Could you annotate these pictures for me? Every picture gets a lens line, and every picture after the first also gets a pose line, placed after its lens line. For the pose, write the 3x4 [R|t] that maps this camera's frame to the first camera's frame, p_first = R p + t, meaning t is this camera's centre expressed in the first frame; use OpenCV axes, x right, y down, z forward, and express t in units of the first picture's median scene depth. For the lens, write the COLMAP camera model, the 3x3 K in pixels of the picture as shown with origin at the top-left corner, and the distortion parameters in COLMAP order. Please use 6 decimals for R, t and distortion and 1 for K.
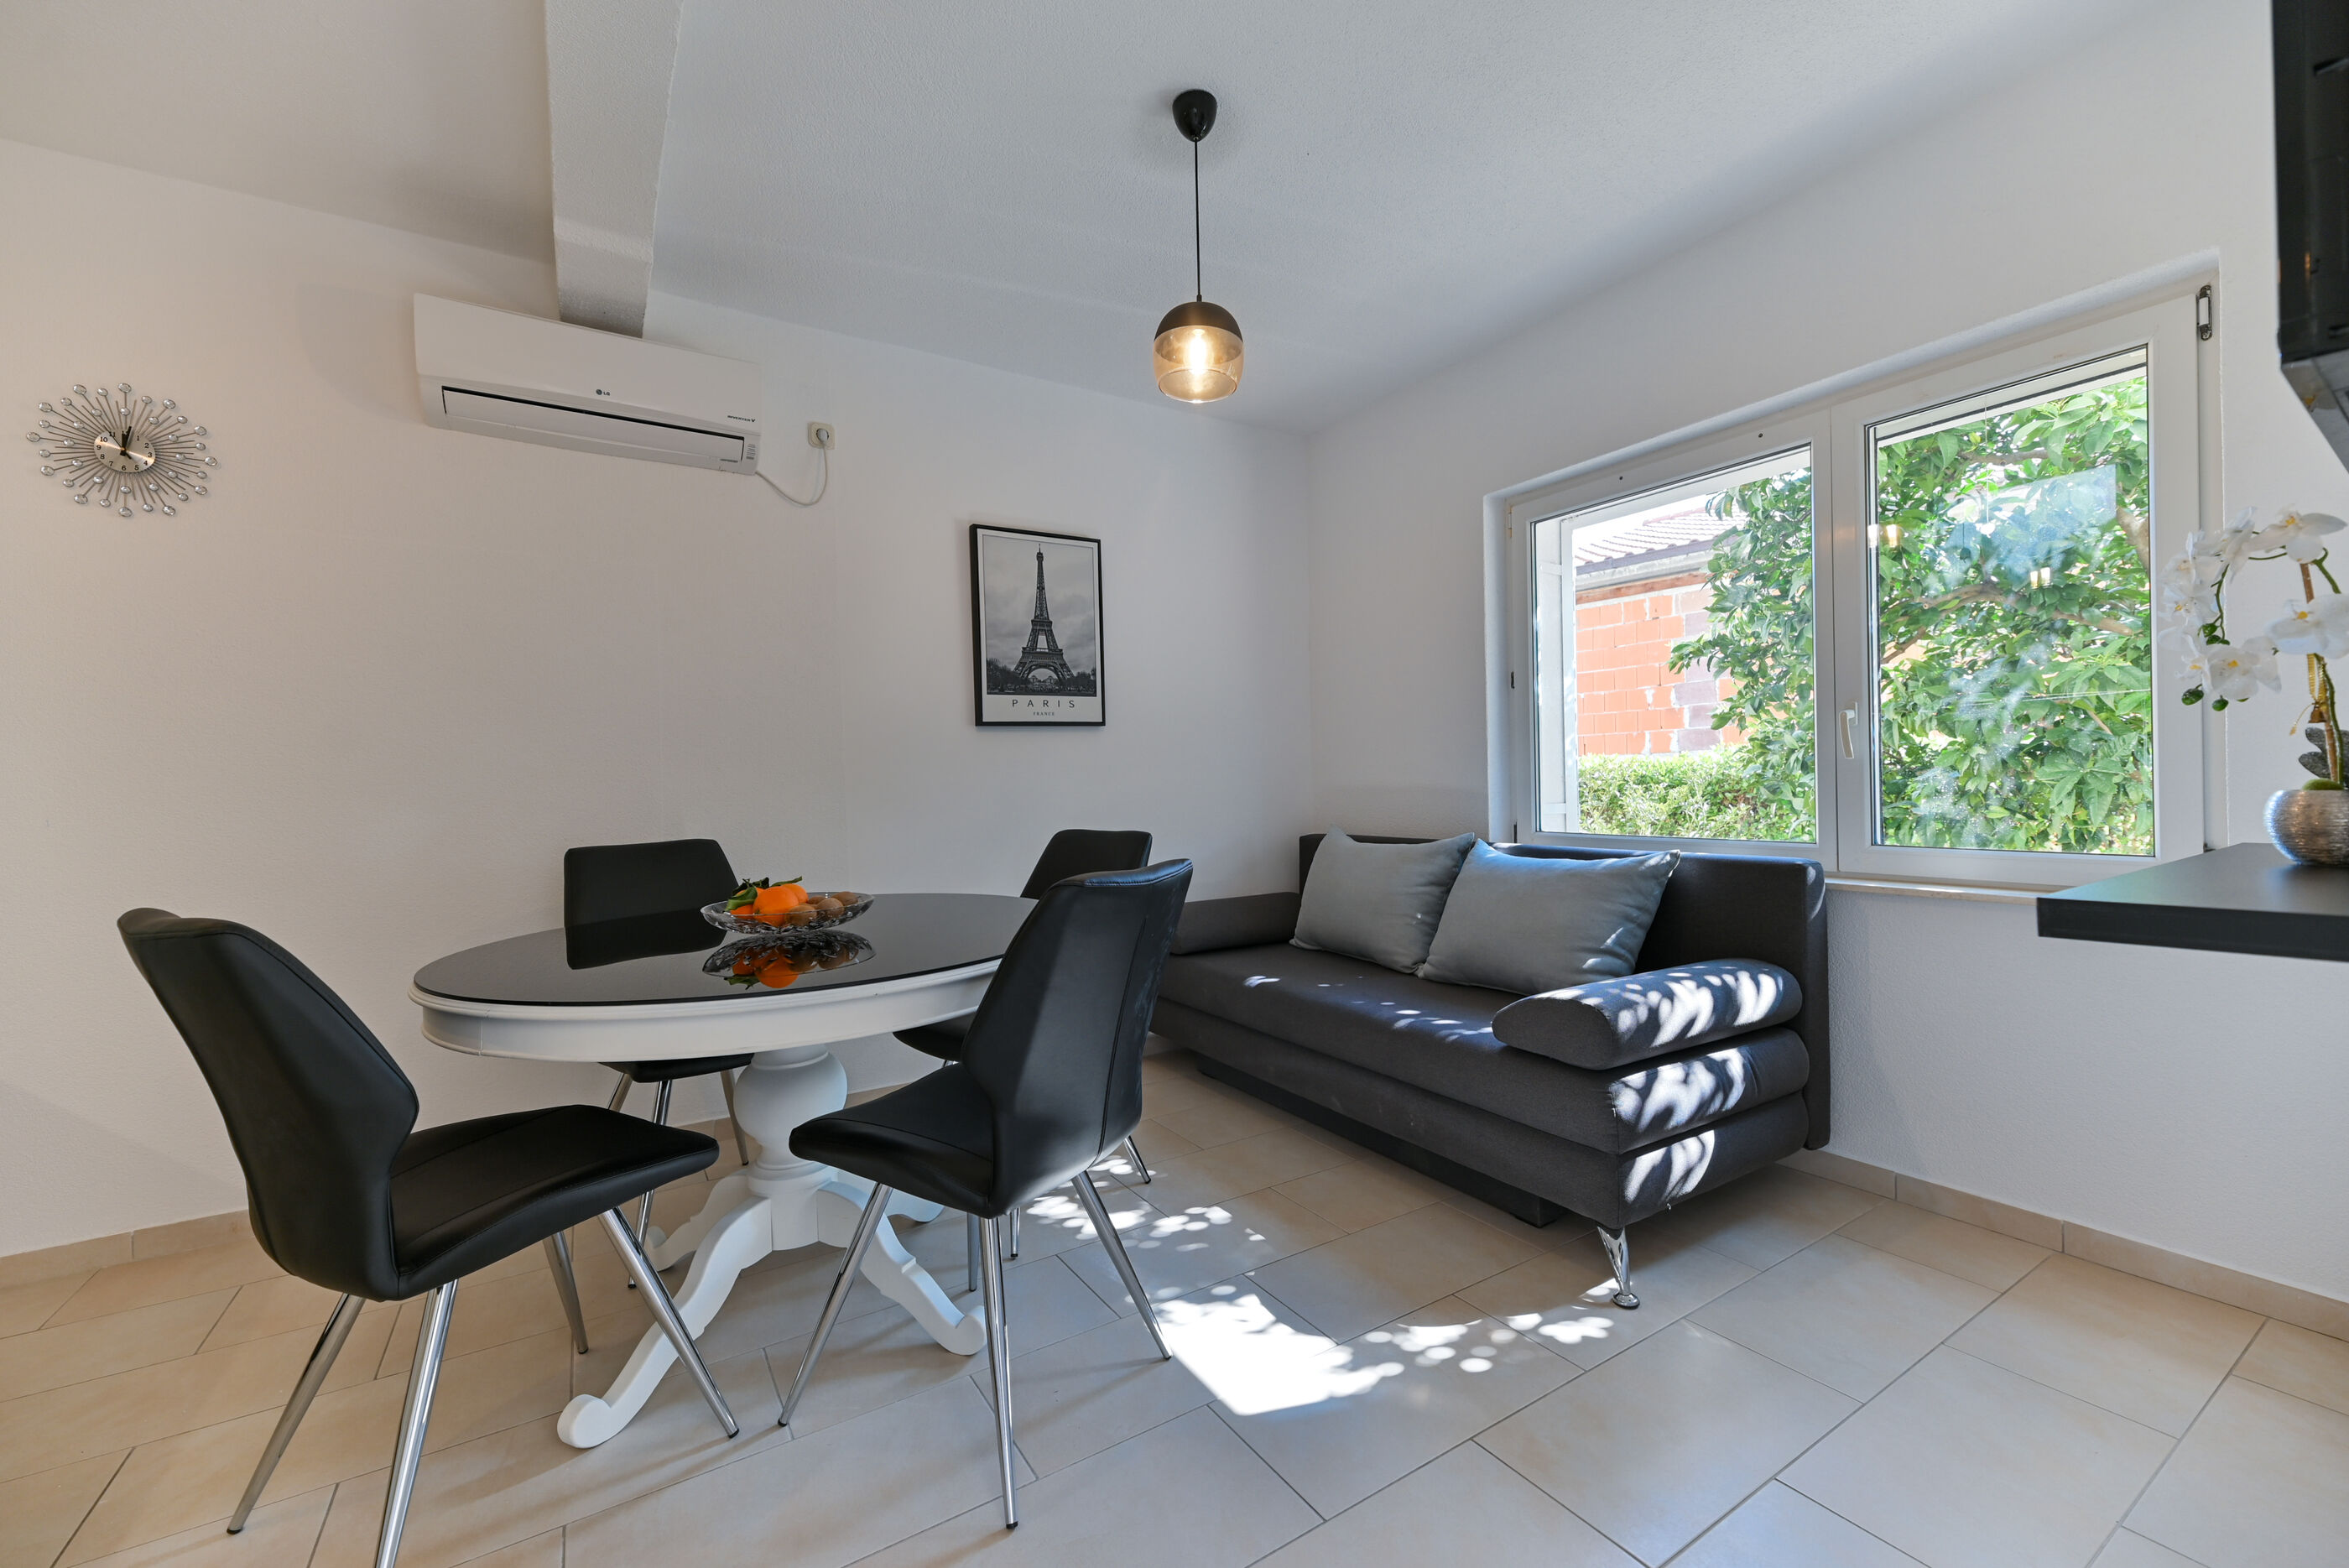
lens RADIAL K [[930.0, 0, 1174.0], [0, 930.0, 787.2], [0, 0, 1]] dist [0.006416, -0.001188]
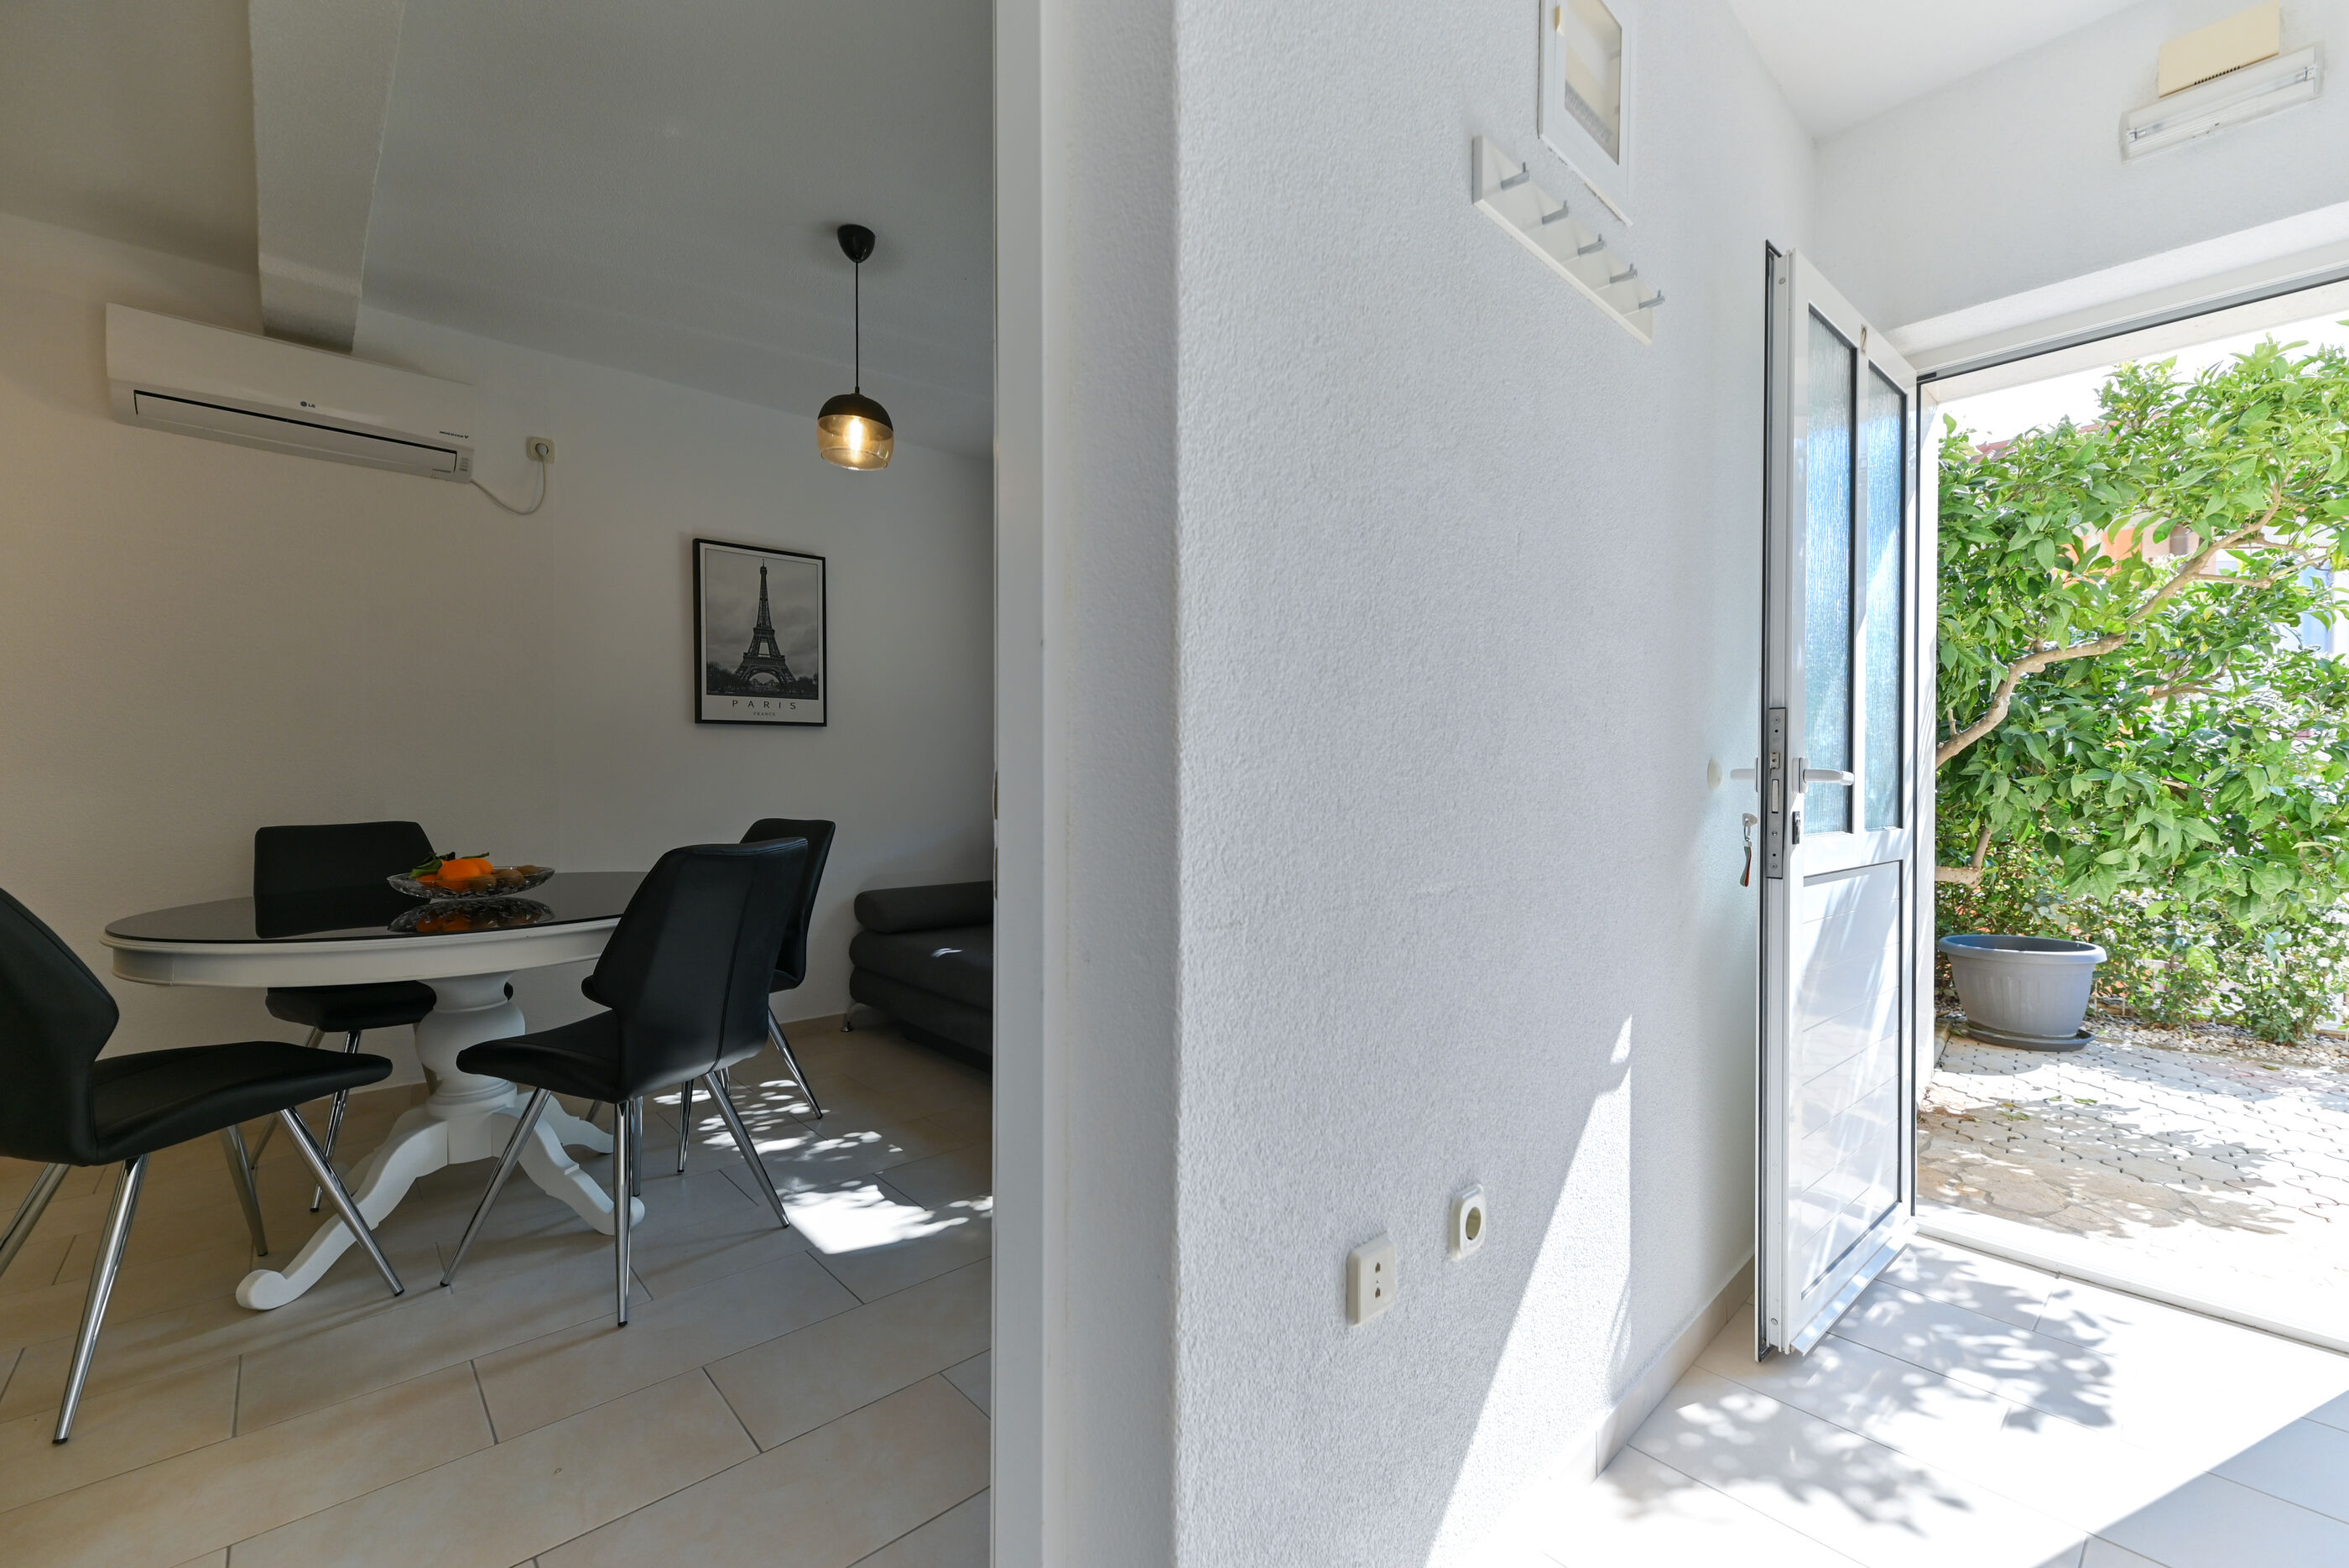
lens RADIAL K [[967.9, 0, 1172.0], [0, 967.9, 784.2], [0, 0, 1]] dist [0.011484, -0.003519]
pose [[0.984804, 0.021746, 0.172305, 0.203732], [-0.021247, 0.999763, -0.004740, -0.001425], [-0.172368, 0.001007, 0.985032, -0.307315]]
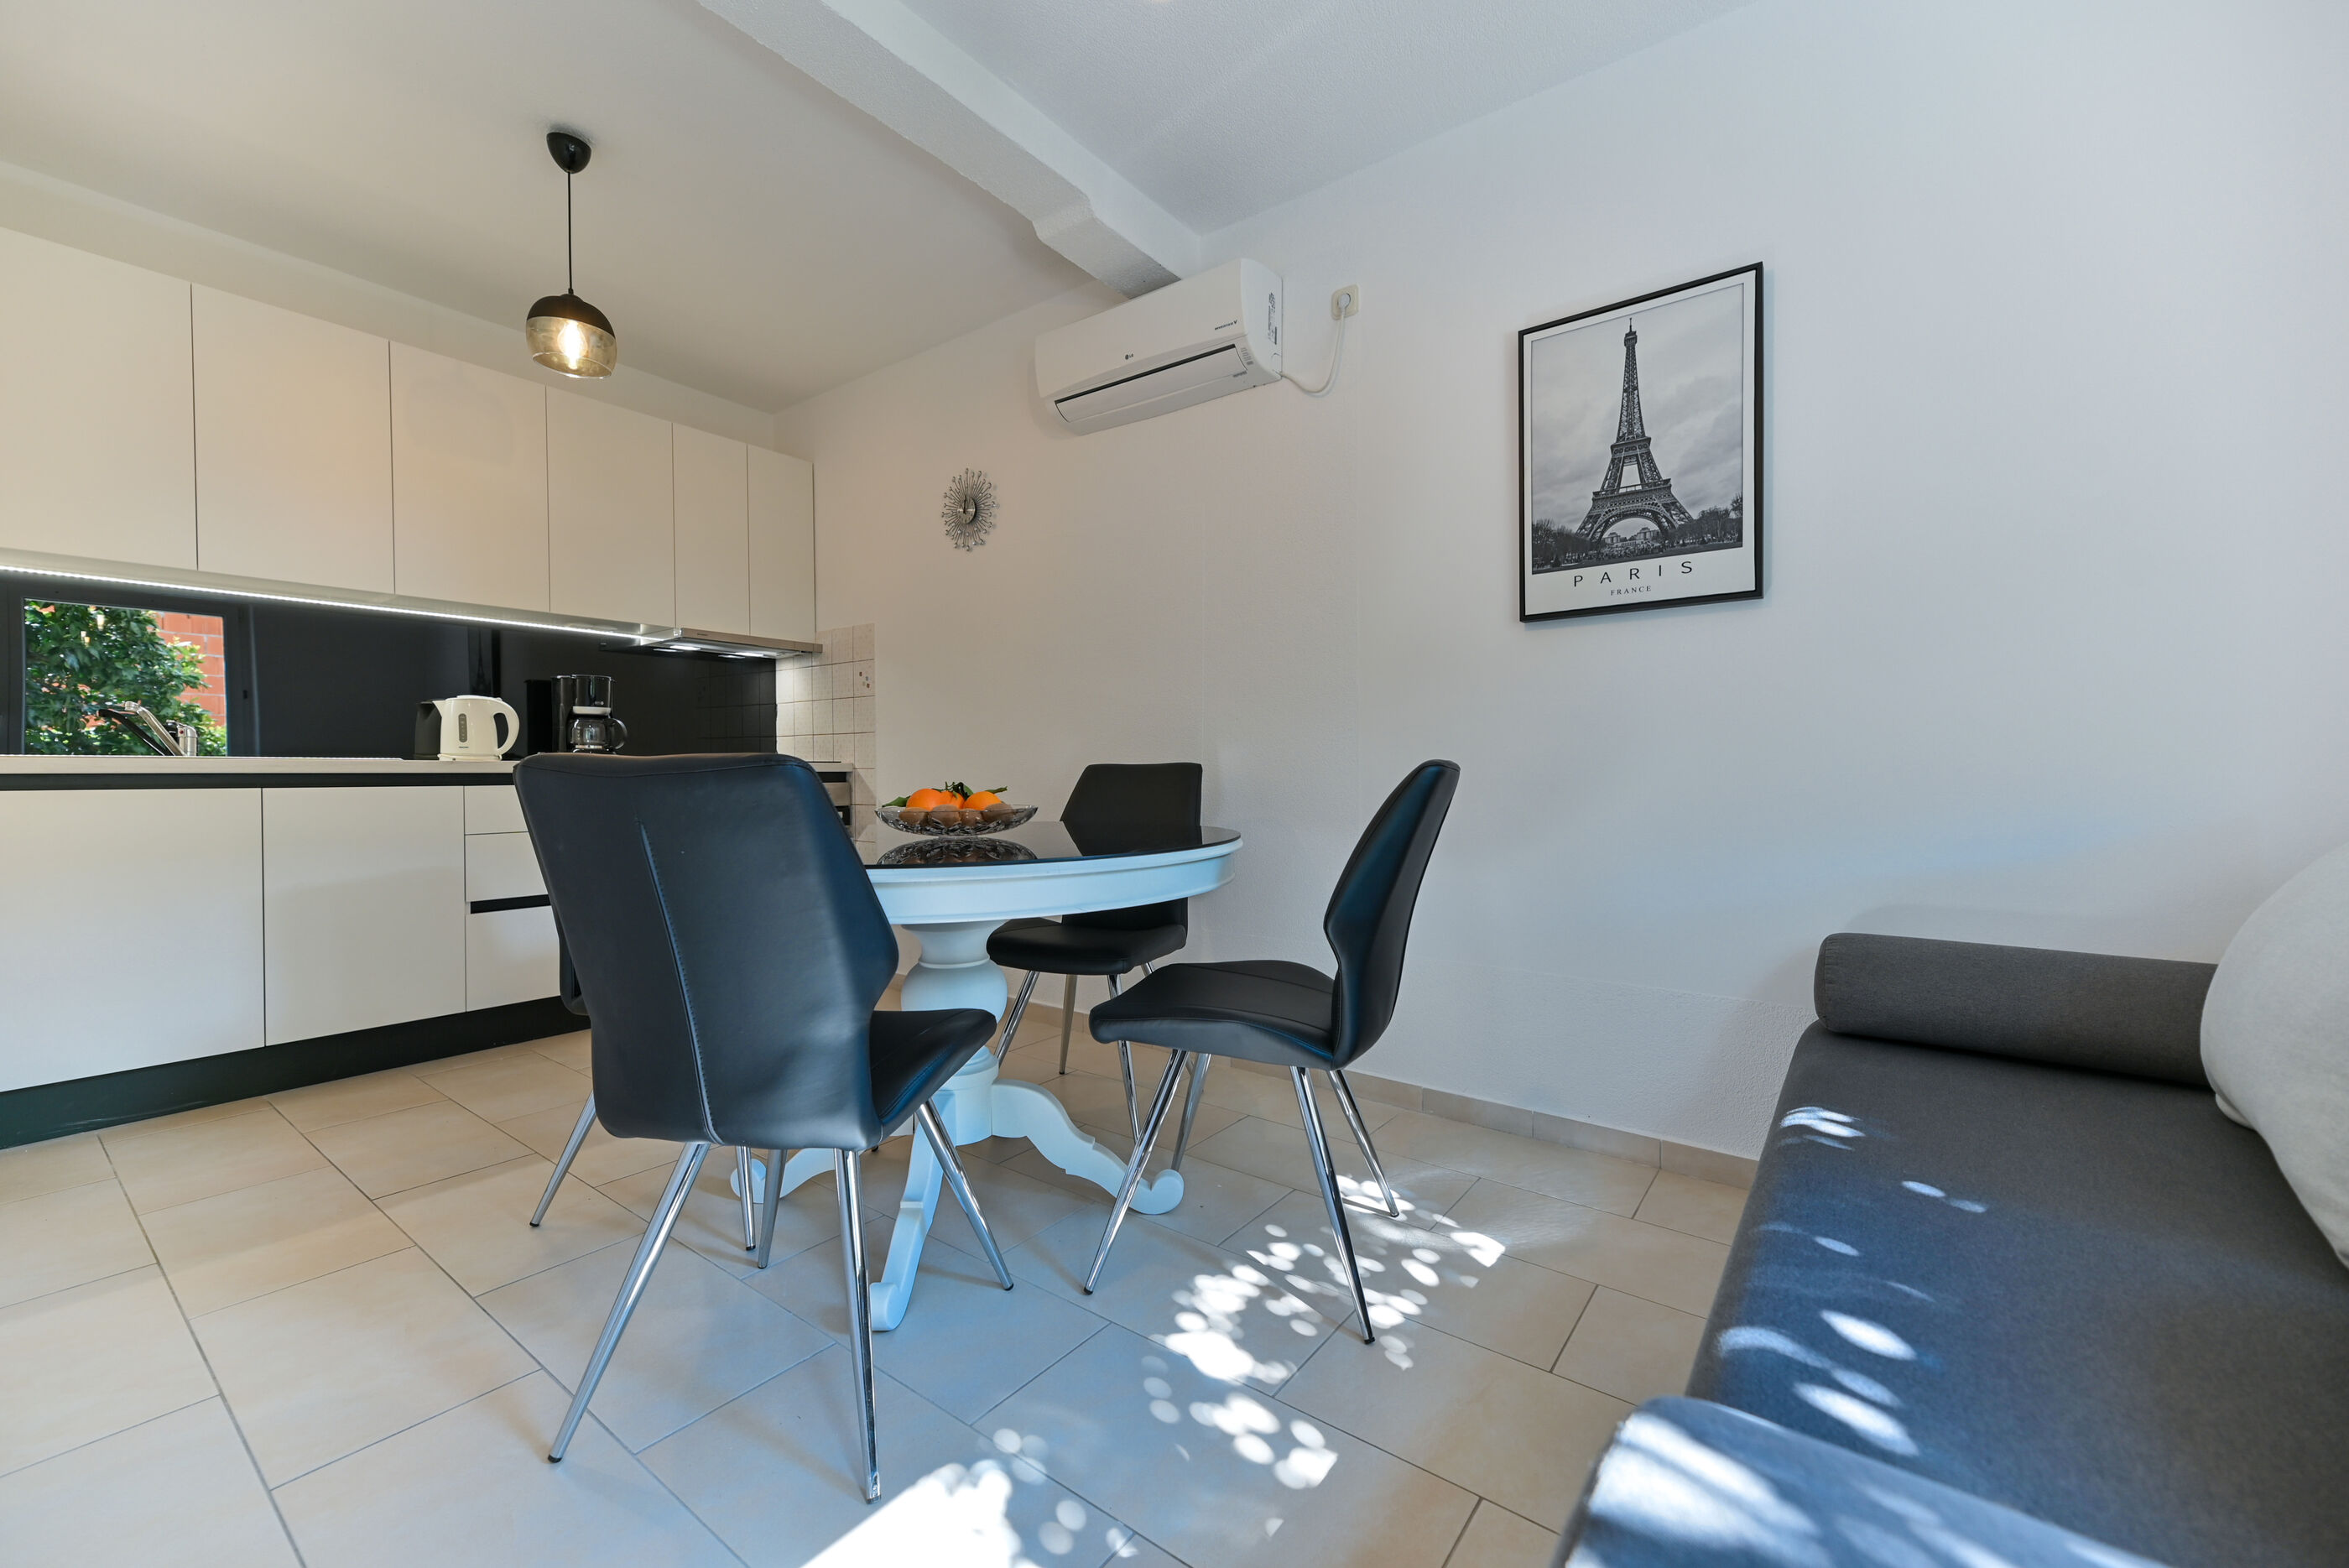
lens RADIAL K [[932.6, 0, 1173.0], [0, 932.6, 775.1], [0, 0, 1]] dist [0.001635, -0.000436]
pose [[0.352588, 0.030093, -0.935295, 0.503672], [-0.016185, 0.999529, 0.026058, 0.049061], [0.935639, 0.005950, 0.352909, 0.727196]]
